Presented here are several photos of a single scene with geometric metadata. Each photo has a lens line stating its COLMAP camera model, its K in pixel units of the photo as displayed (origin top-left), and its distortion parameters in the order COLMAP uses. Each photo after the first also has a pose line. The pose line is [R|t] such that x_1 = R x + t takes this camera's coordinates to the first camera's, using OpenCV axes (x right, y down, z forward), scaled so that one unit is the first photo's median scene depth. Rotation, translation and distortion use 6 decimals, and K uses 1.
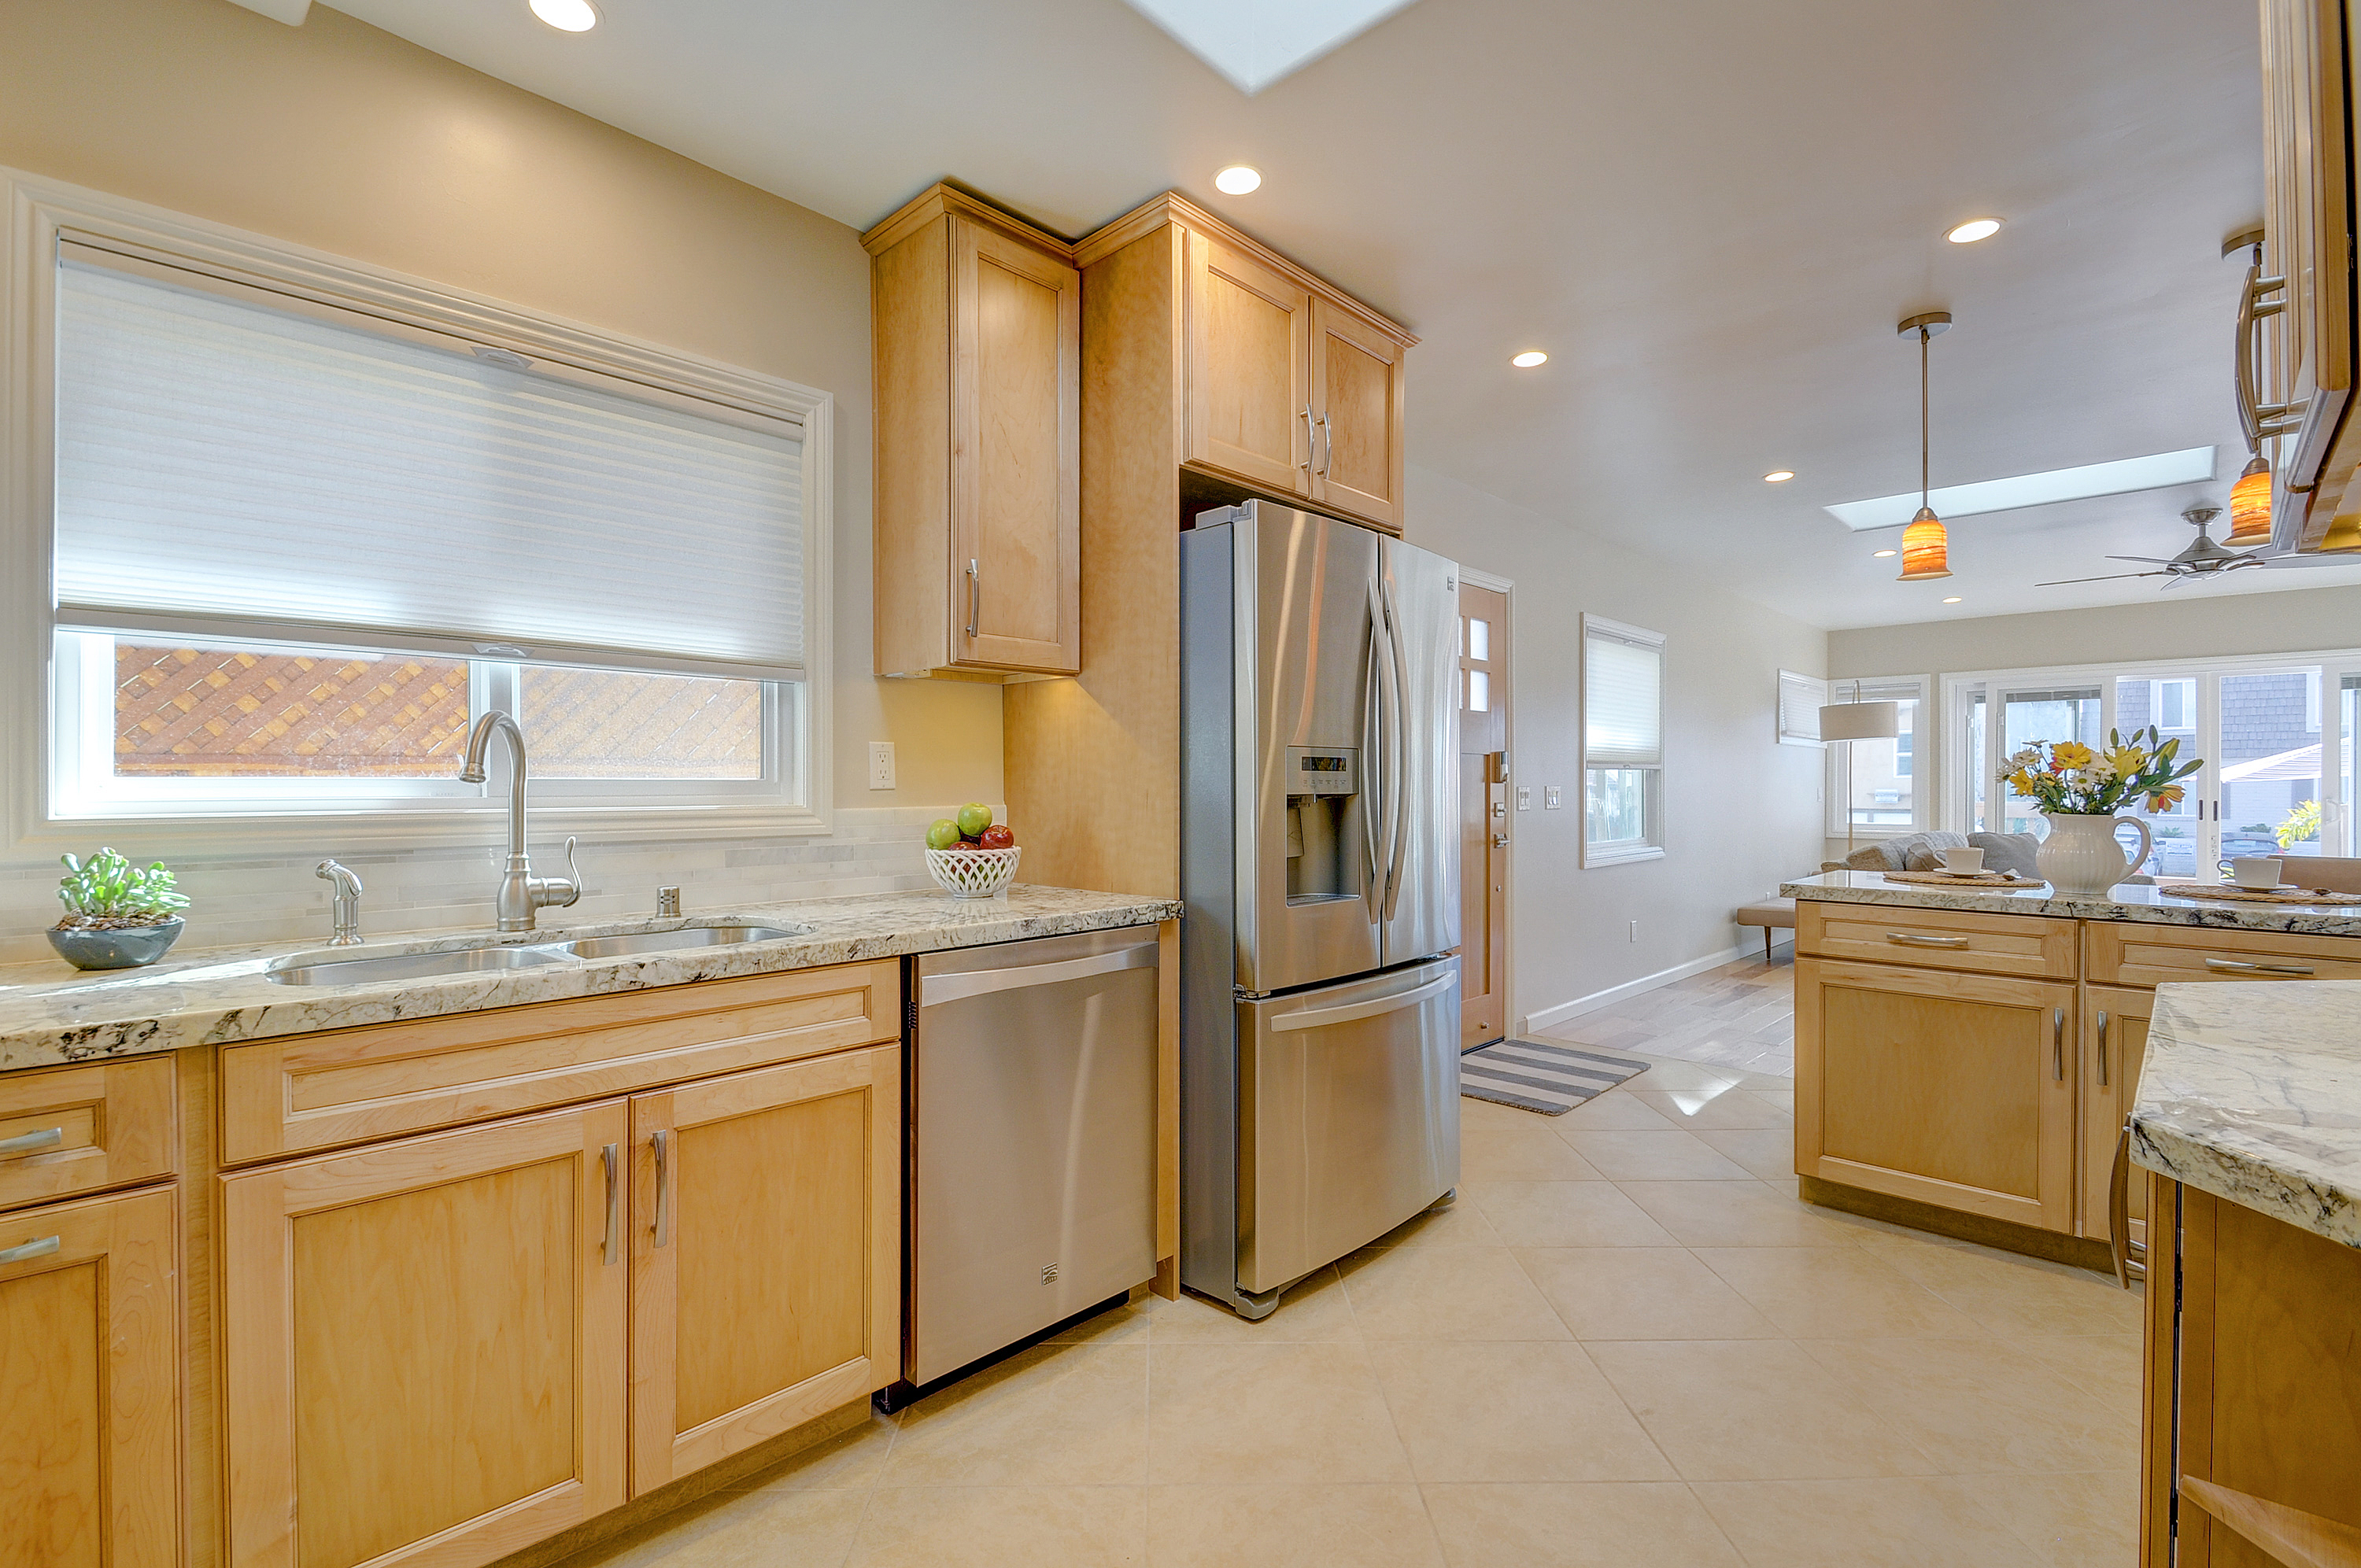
lens RADIAL K [[1056.8, 0, 1180.5], [0, 1056.8, 784.0], [0, 0, 1]] dist [-0.000374, -0.000240]
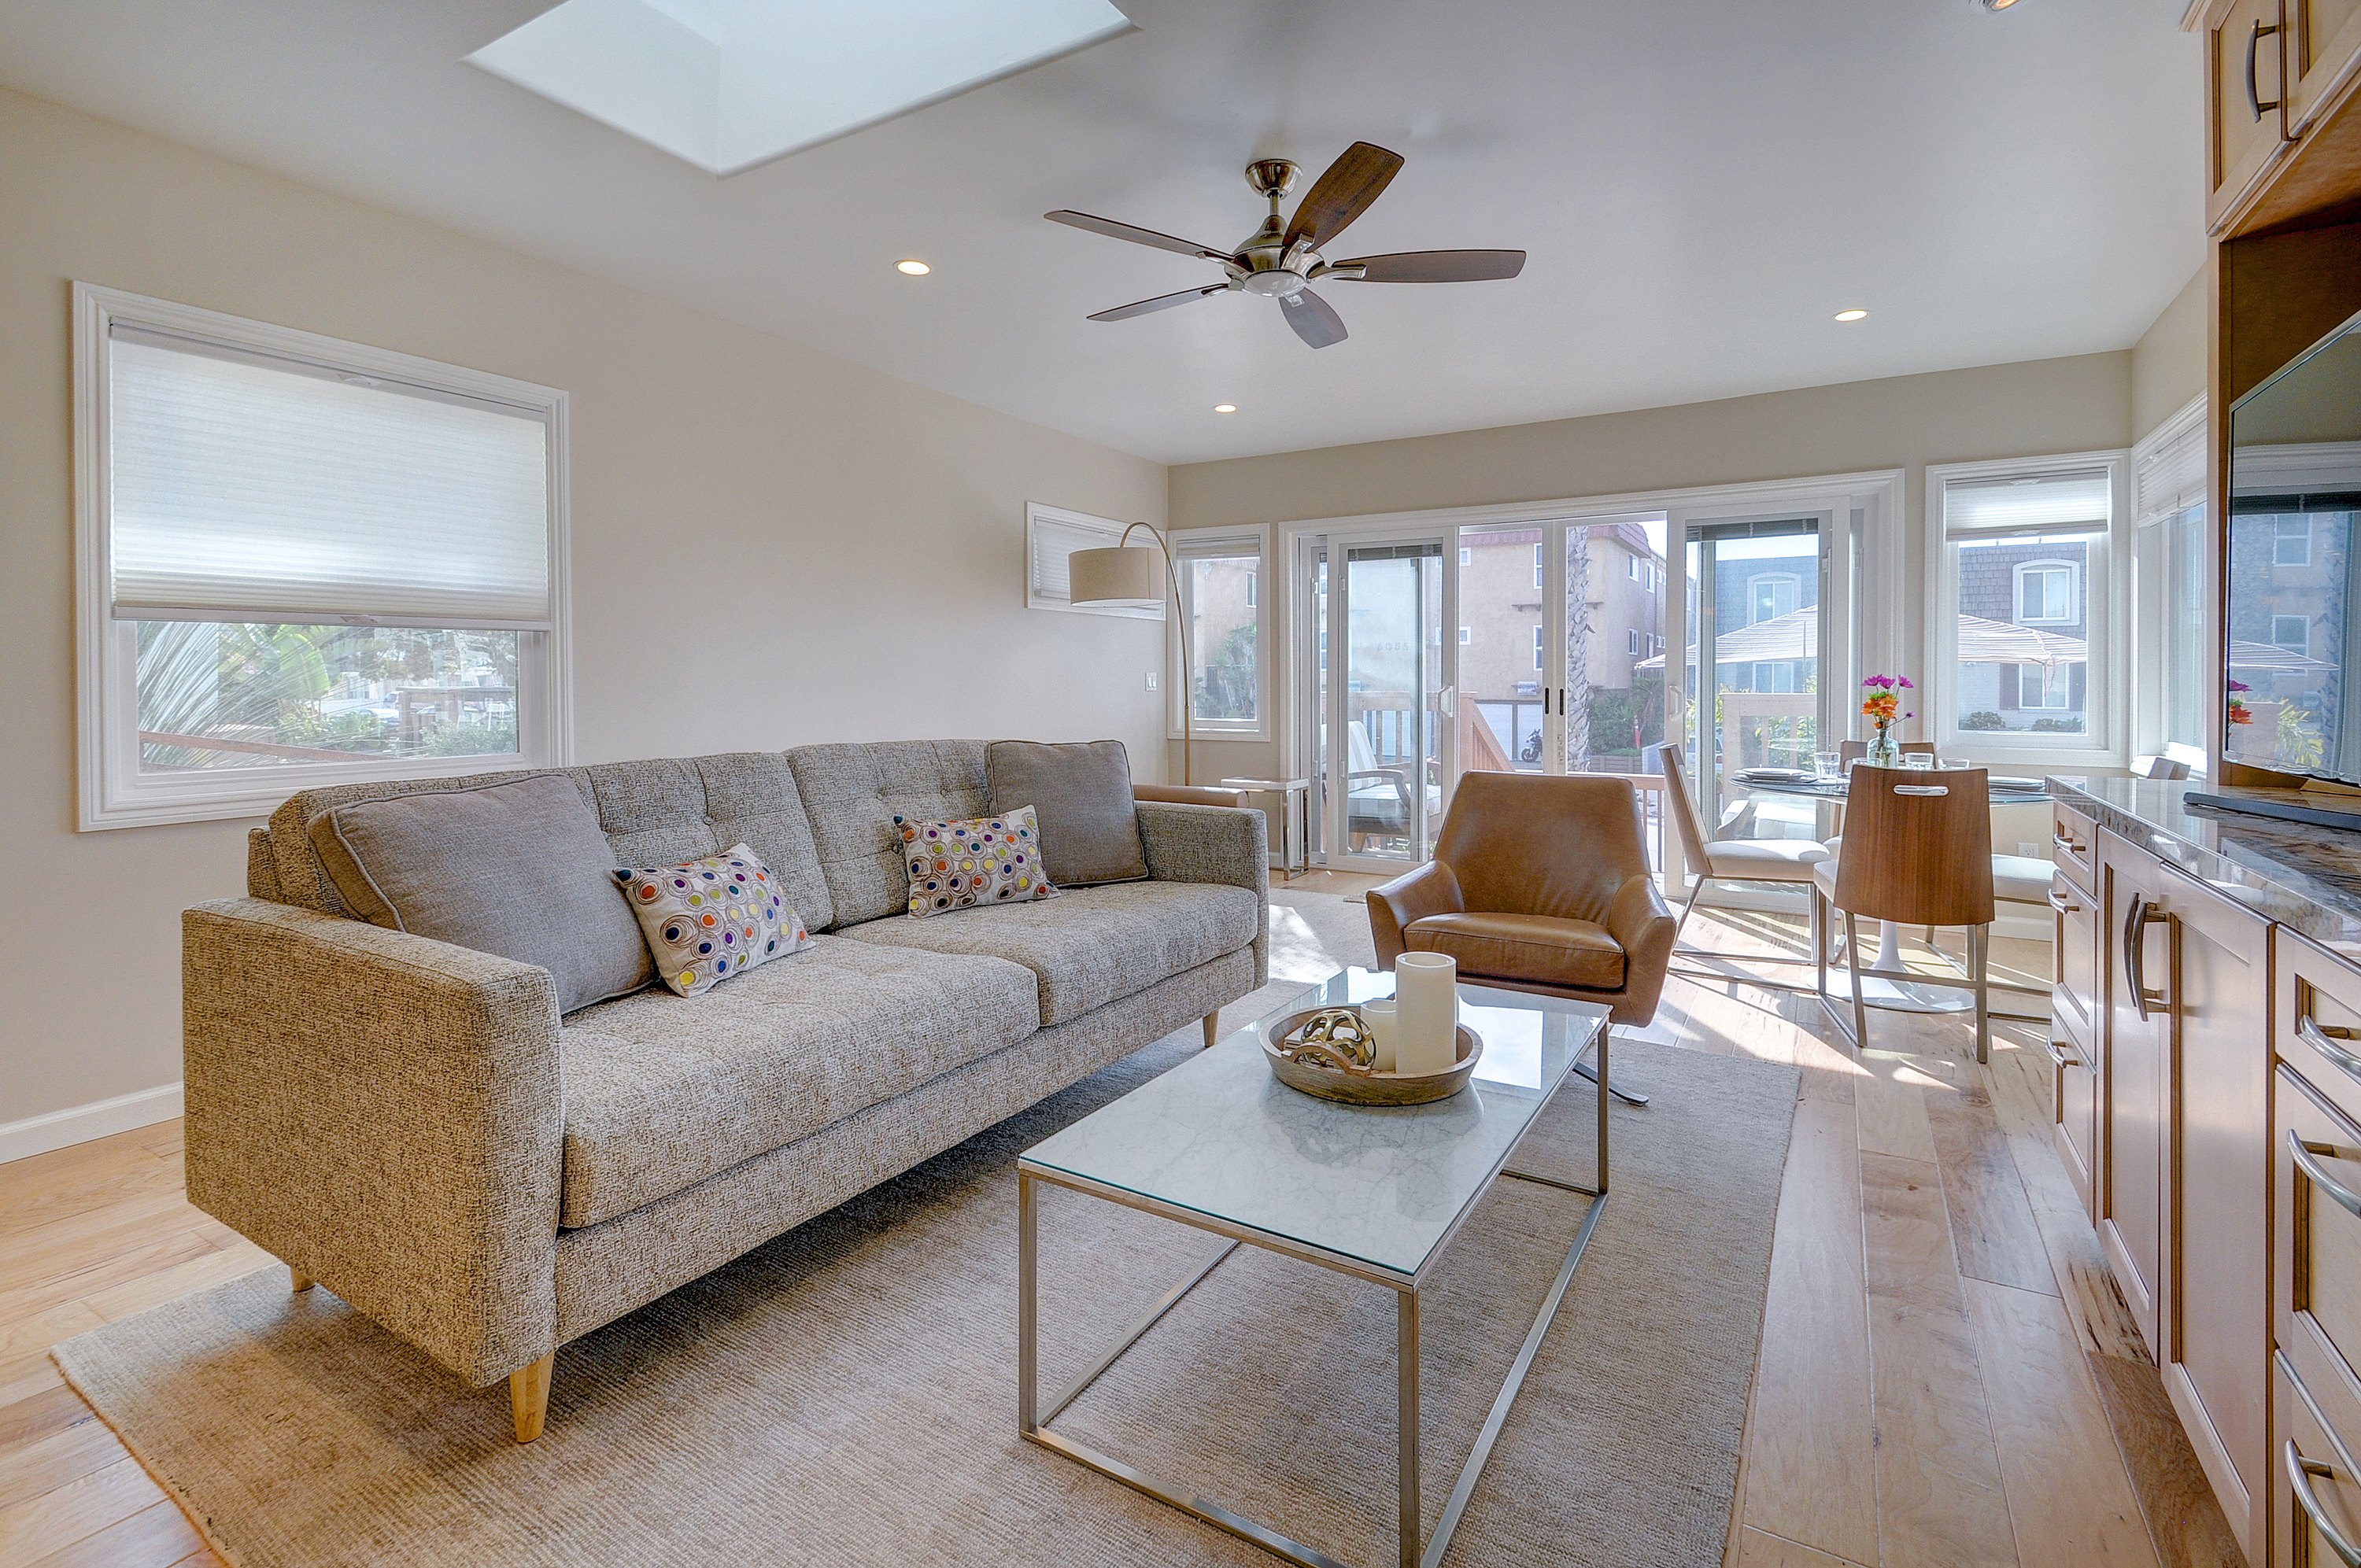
lens RADIAL K [[1041.5, 0, 1219.4], [0, 1041.5, 775.8], [0, 0, 1]] dist [0.003474, -0.000112]
pose [[0.968774, -0.023305, 0.246850, 0.518536], [0.000250, 0.995664, 0.093020, 0.008657], [-0.247947, -0.090053, 0.964579, 0.286181]]
